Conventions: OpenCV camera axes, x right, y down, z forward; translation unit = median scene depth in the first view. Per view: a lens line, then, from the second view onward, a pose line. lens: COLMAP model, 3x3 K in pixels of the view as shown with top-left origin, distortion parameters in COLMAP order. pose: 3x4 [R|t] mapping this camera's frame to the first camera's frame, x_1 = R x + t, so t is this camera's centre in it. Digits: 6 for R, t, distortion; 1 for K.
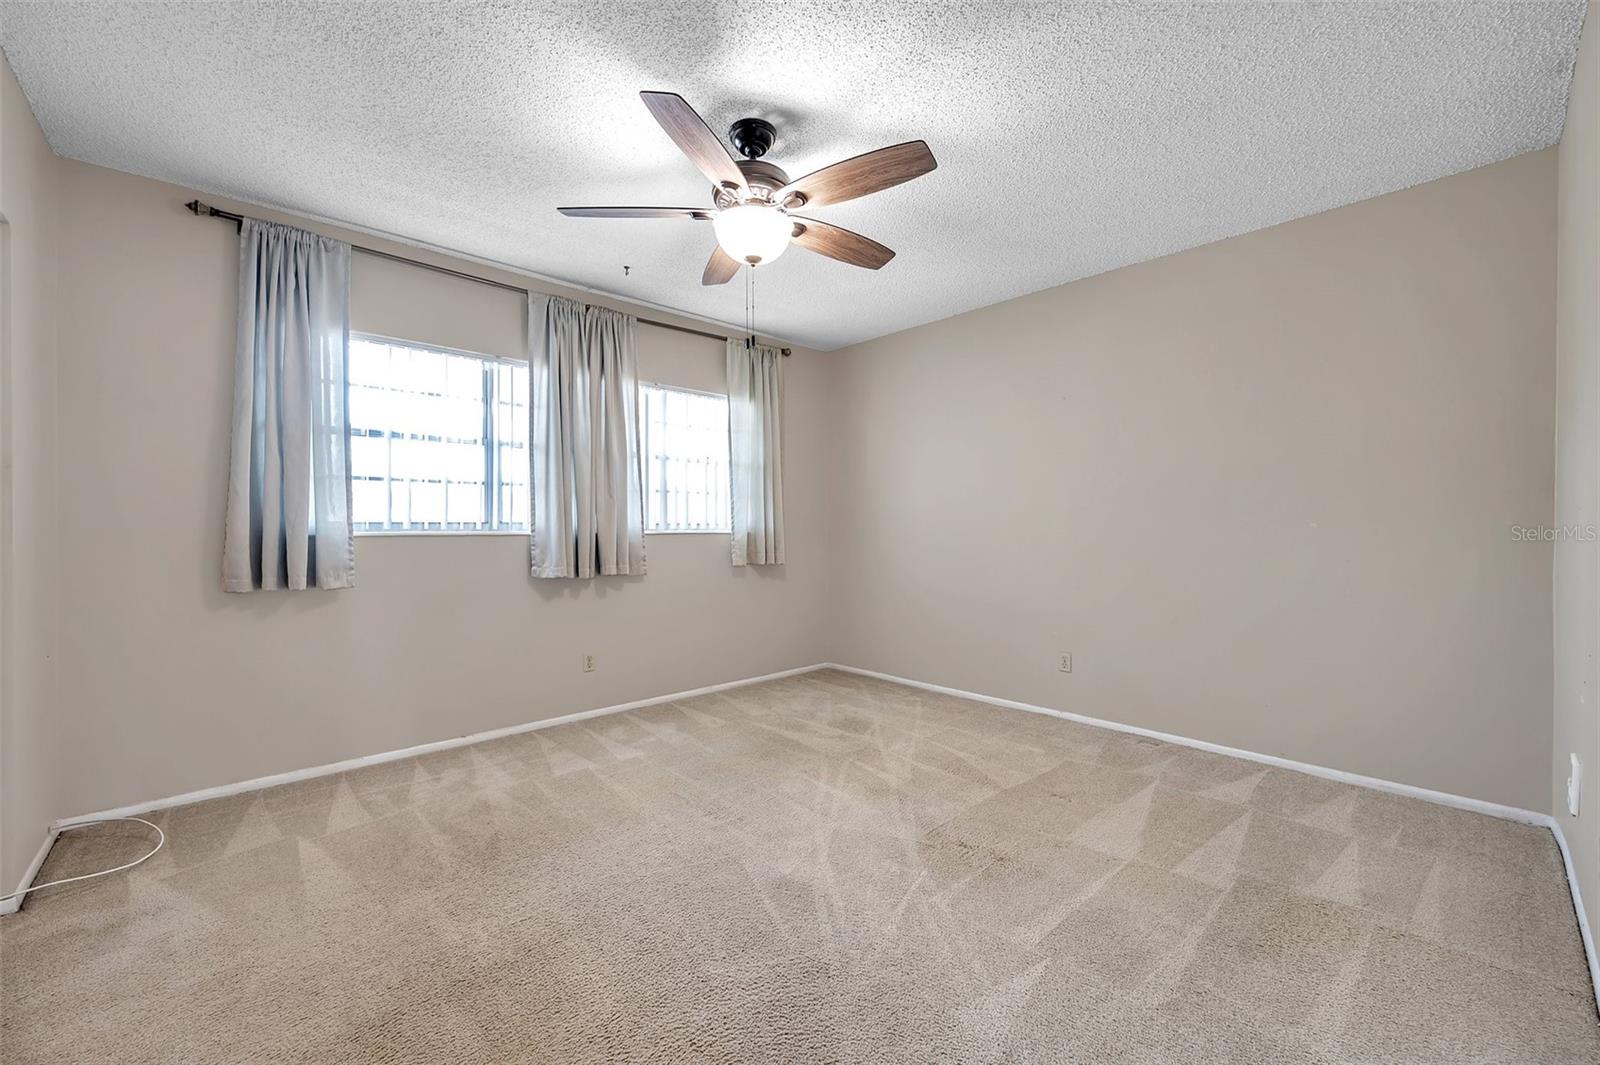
lens RADIAL K [[635.0, 0, 800.1], [0, 635.0, 531.1], [0, 0, 1]] dist [-0.000341, 0.000071]
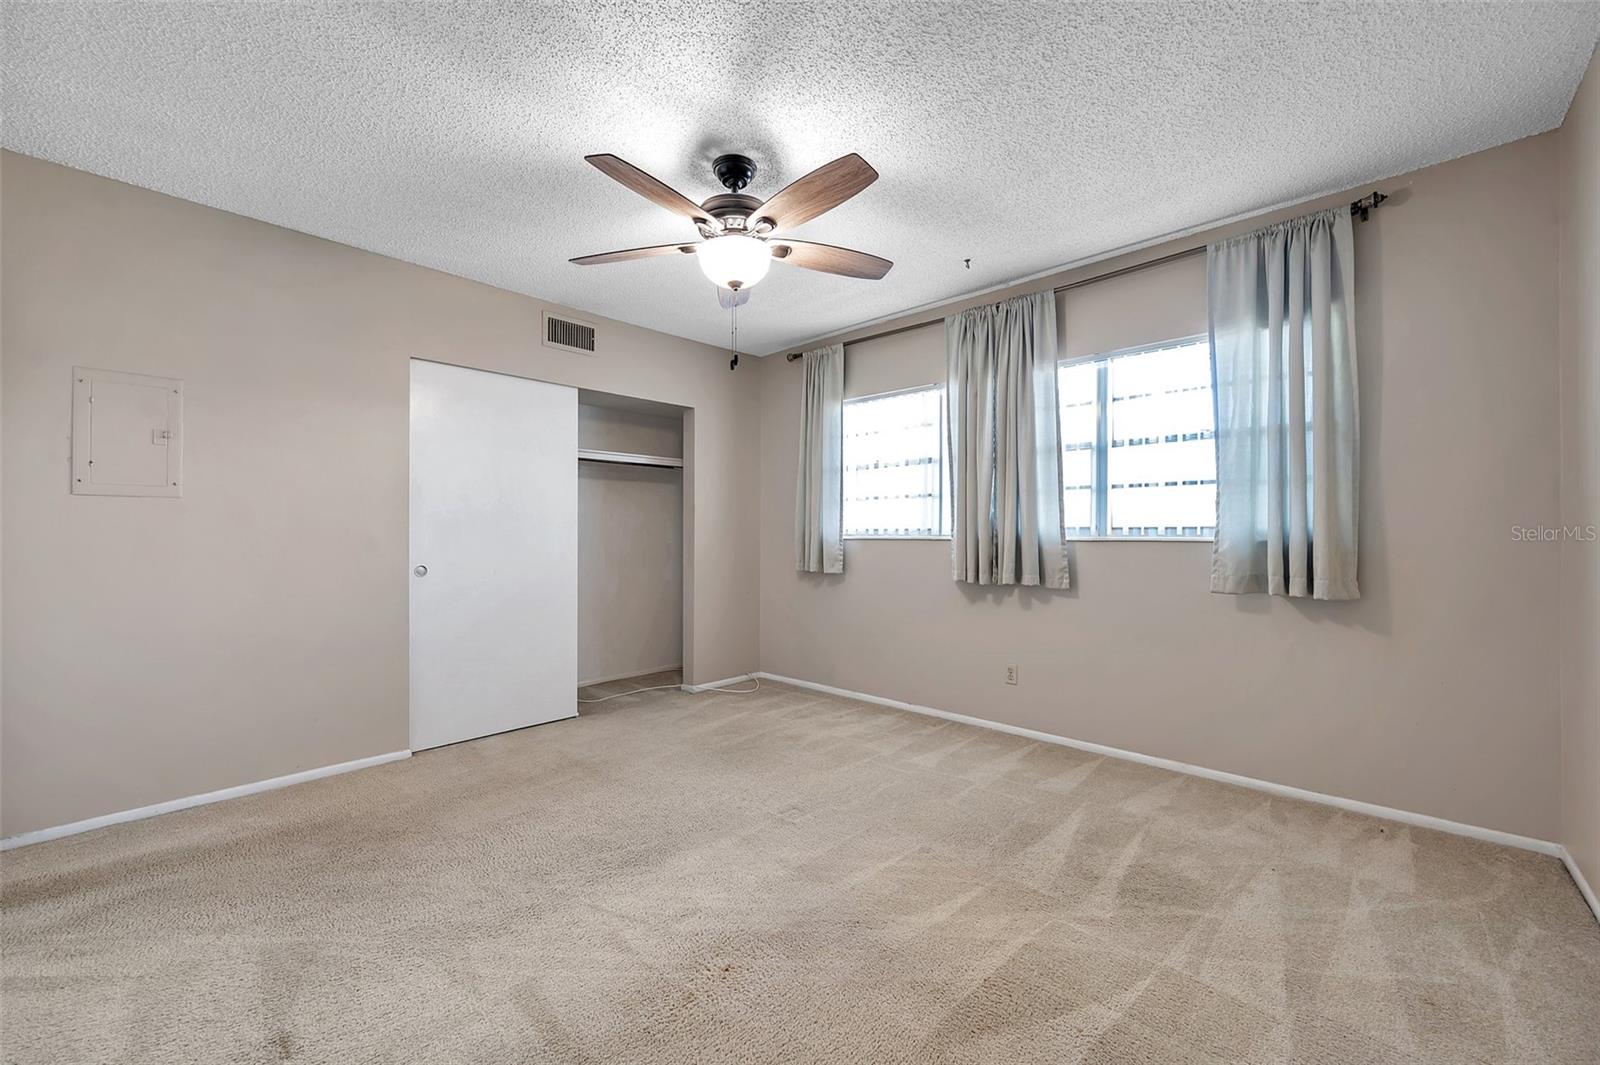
lens RADIAL K [[646.6, 0, 795.1], [0, 646.6, 527.5], [0, 0, 1]] dist [0.082305, 0.000008]
pose [[0.083562, -0.005659, -0.996486, 0.609617], [-0.006142, 0.999962, -0.006194, -0.005618], [0.996484, 0.006639, 0.083524, 0.585083]]
